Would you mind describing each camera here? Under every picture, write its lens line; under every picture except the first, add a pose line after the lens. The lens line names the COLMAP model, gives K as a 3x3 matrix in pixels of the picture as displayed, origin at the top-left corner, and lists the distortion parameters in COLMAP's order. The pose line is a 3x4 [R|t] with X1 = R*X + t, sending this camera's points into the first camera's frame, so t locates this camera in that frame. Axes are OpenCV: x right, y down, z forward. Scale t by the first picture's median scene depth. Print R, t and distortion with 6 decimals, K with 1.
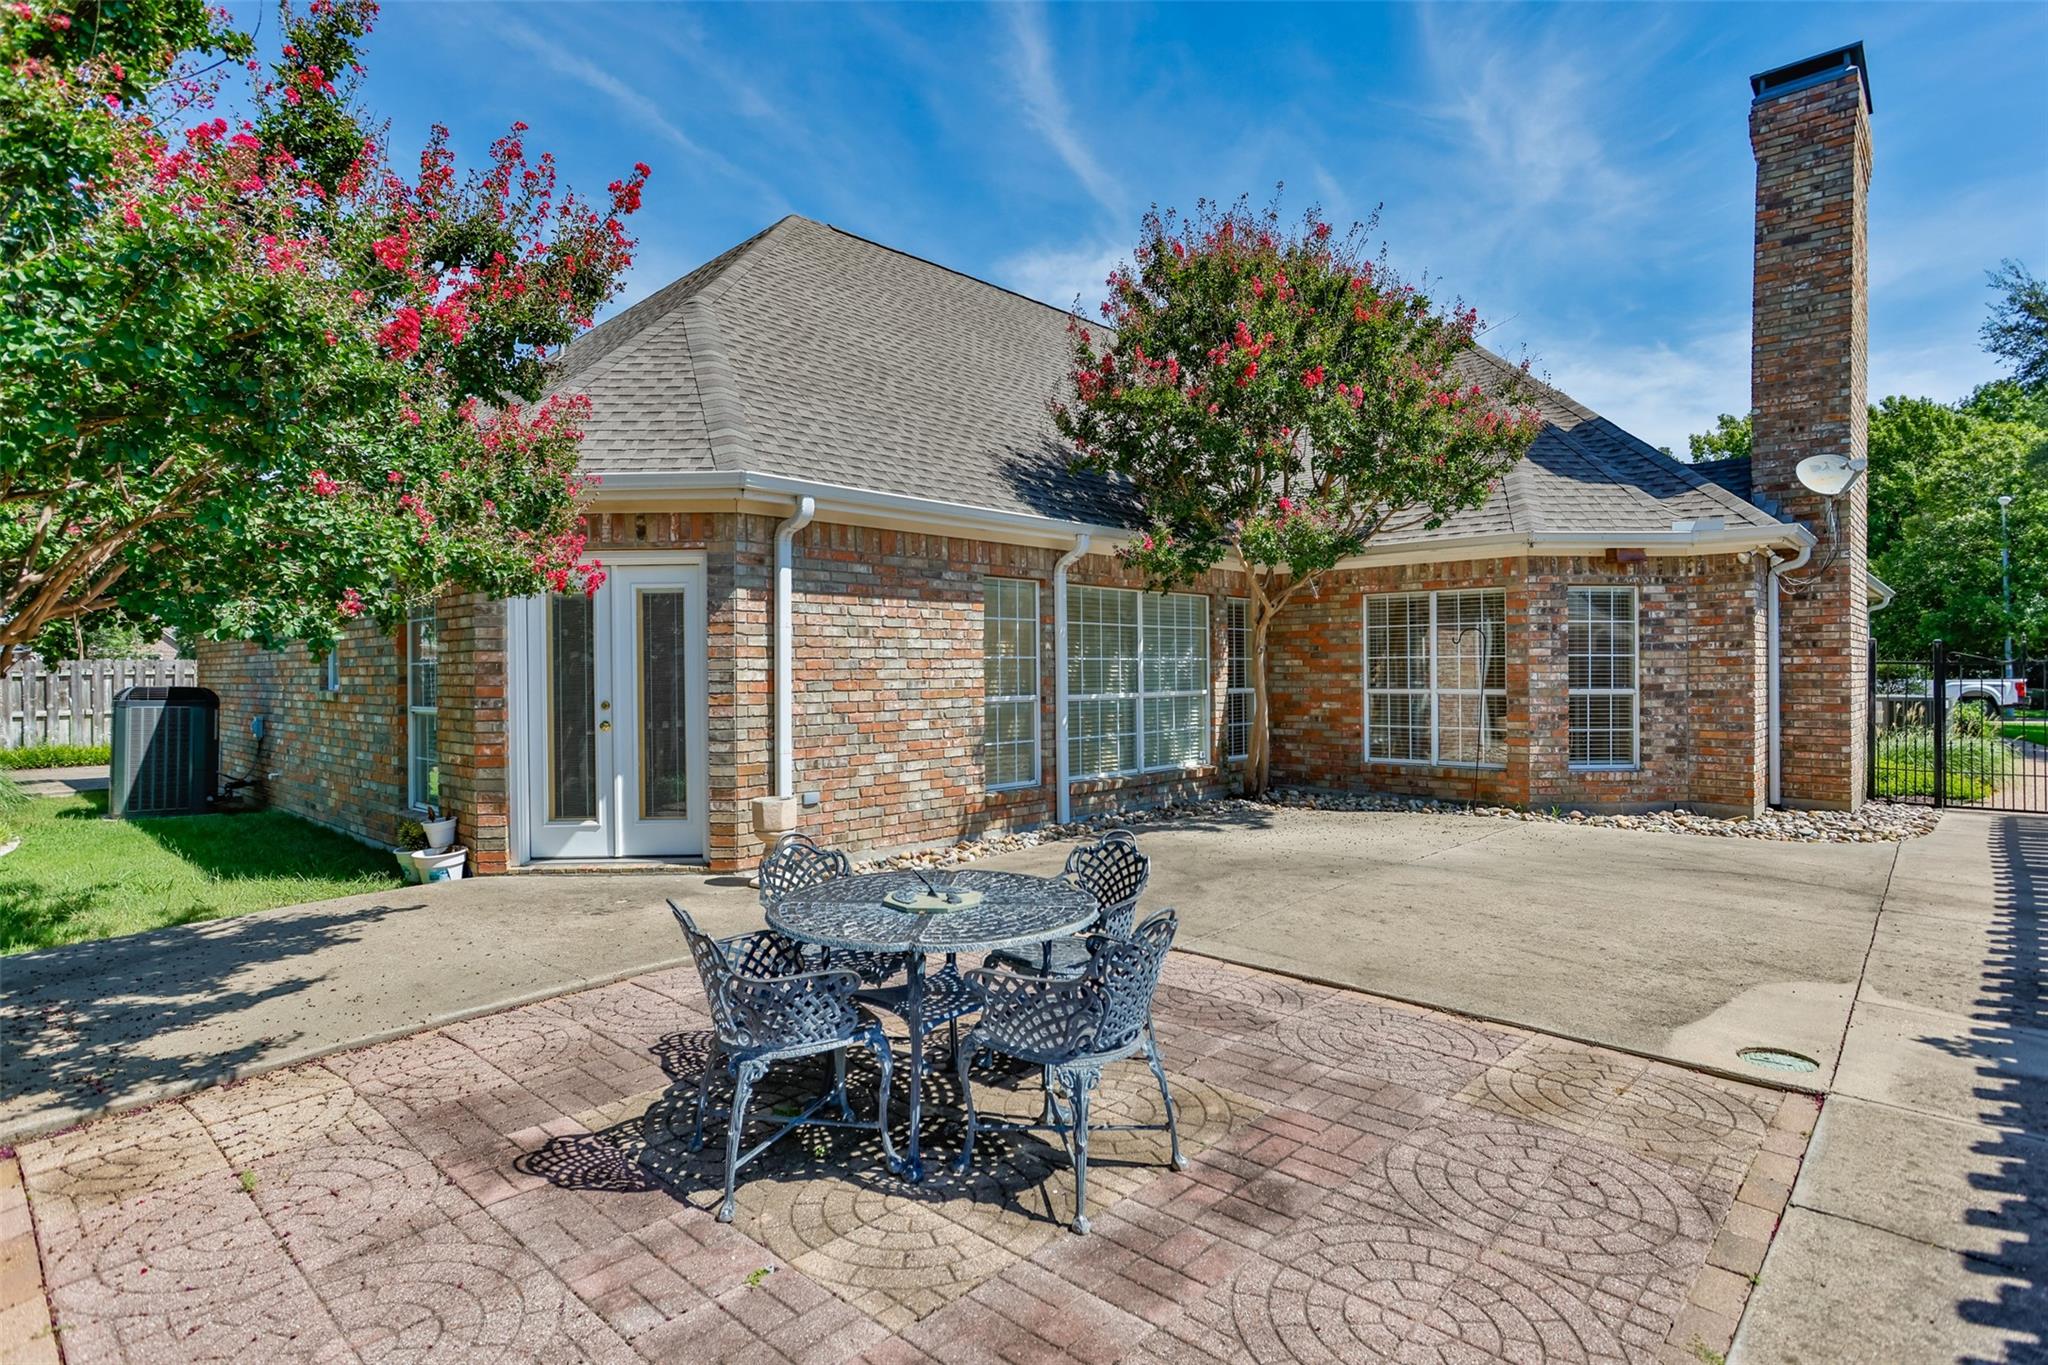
lens RADIAL K [[1070.6, 0, 1021.0], [0, 1070.6, 667.1], [0, 0, 1]] dist [-0.040421, 0.032969]
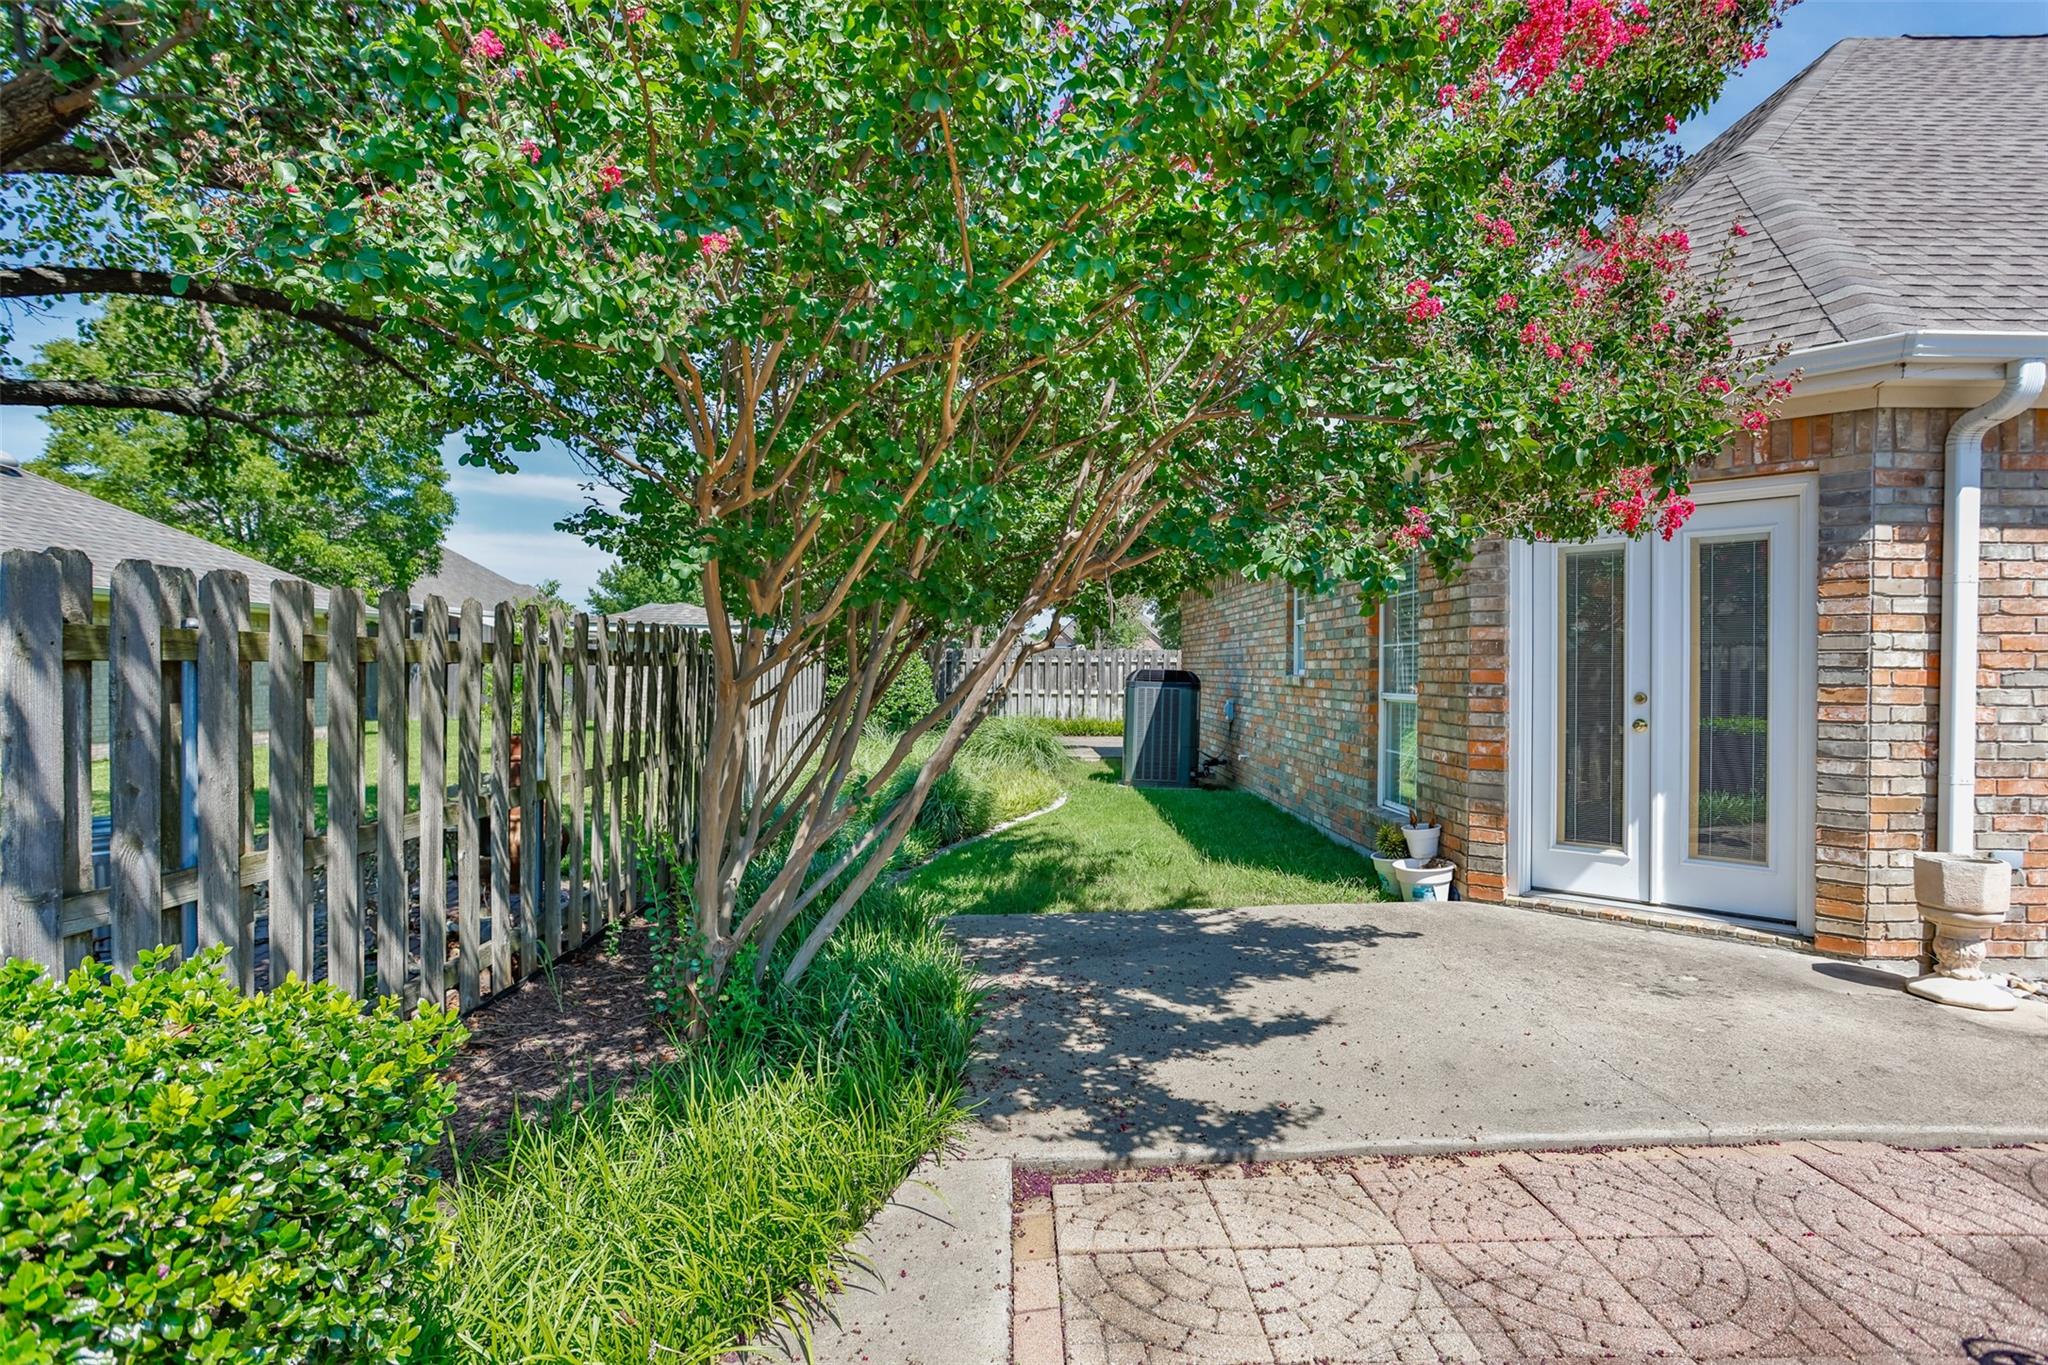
lens RADIAL K [[1070.6, 0, 1021.0], [0, 1070.6, 667.1], [0, 0, 1]] dist [-0.040421, 0.032969]
pose [[0.694476, 0.012493, -0.719408, -0.162825], [-0.009969, 0.999920, 0.007741, 0.013151], [0.719447, 0.001796, 0.694545, 0.178709]]
